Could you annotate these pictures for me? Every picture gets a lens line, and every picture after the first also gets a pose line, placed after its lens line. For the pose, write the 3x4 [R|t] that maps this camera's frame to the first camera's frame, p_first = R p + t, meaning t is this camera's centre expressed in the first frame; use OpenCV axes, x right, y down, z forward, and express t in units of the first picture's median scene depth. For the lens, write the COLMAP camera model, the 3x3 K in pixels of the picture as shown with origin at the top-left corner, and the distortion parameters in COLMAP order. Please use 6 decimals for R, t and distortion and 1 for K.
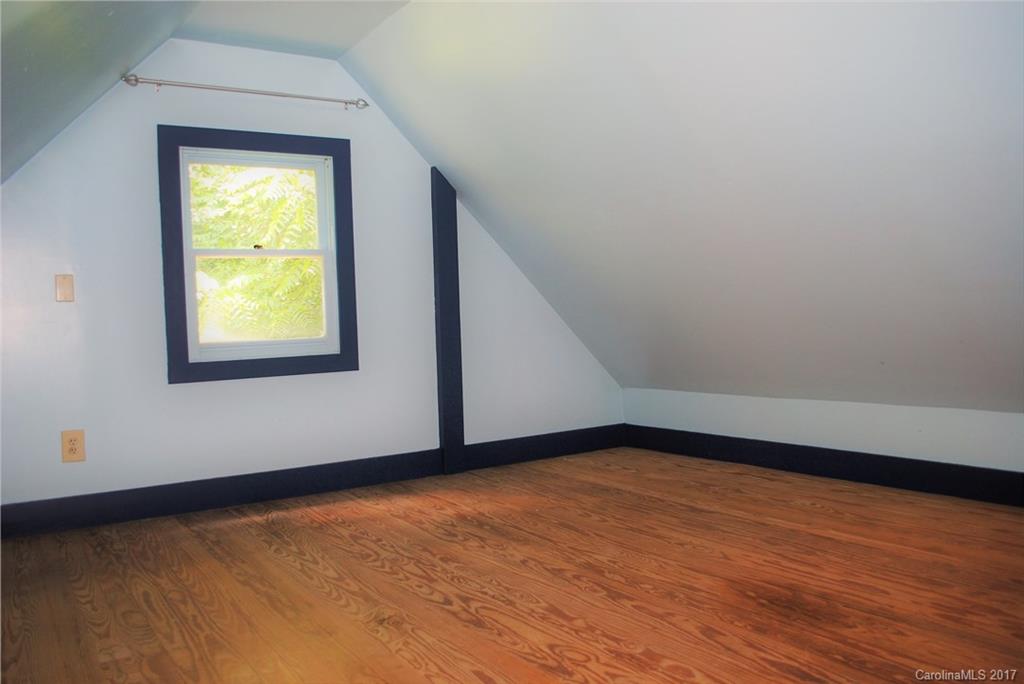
lens RADIAL K [[804.0, 0, 510.0], [0, 804.0, 342.9], [0, 0, 1]] dist [-0.091069, 0.005063]
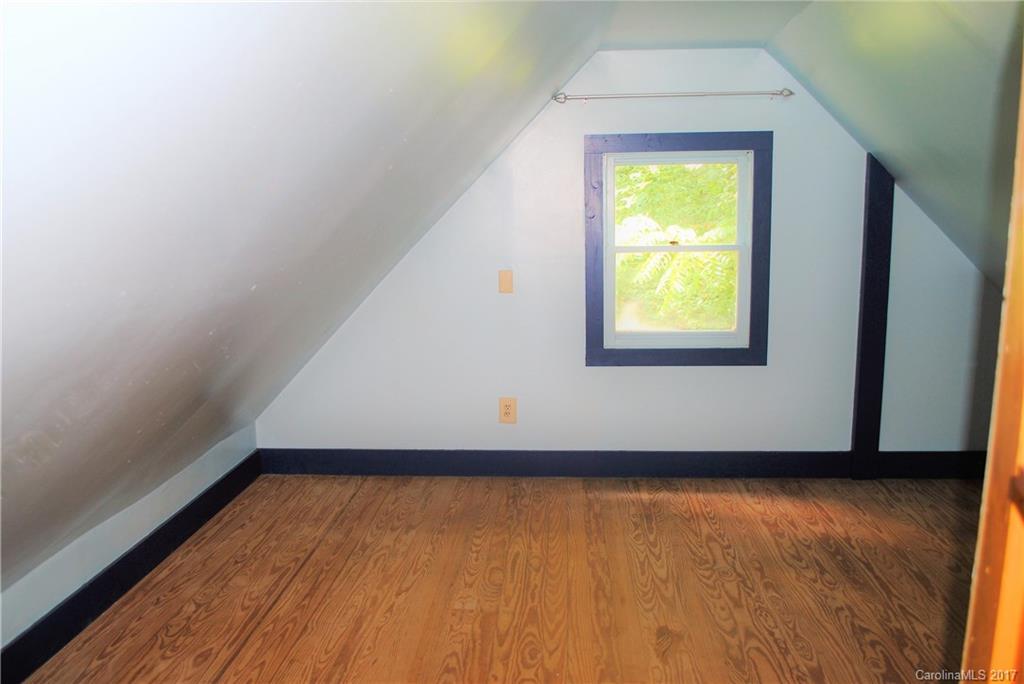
lens RADIAL K [[876.9, 0, 509.8], [0, 876.9, 343.2], [0, 0, 1]] dist [-0.086100, 0.001145]
pose [[0.781752, 0.118357, -0.612255, 0.273735], [-0.032149, 0.988167, 0.149977, -0.179007], [0.622761, -0.097562, 0.776306, -0.056656]]
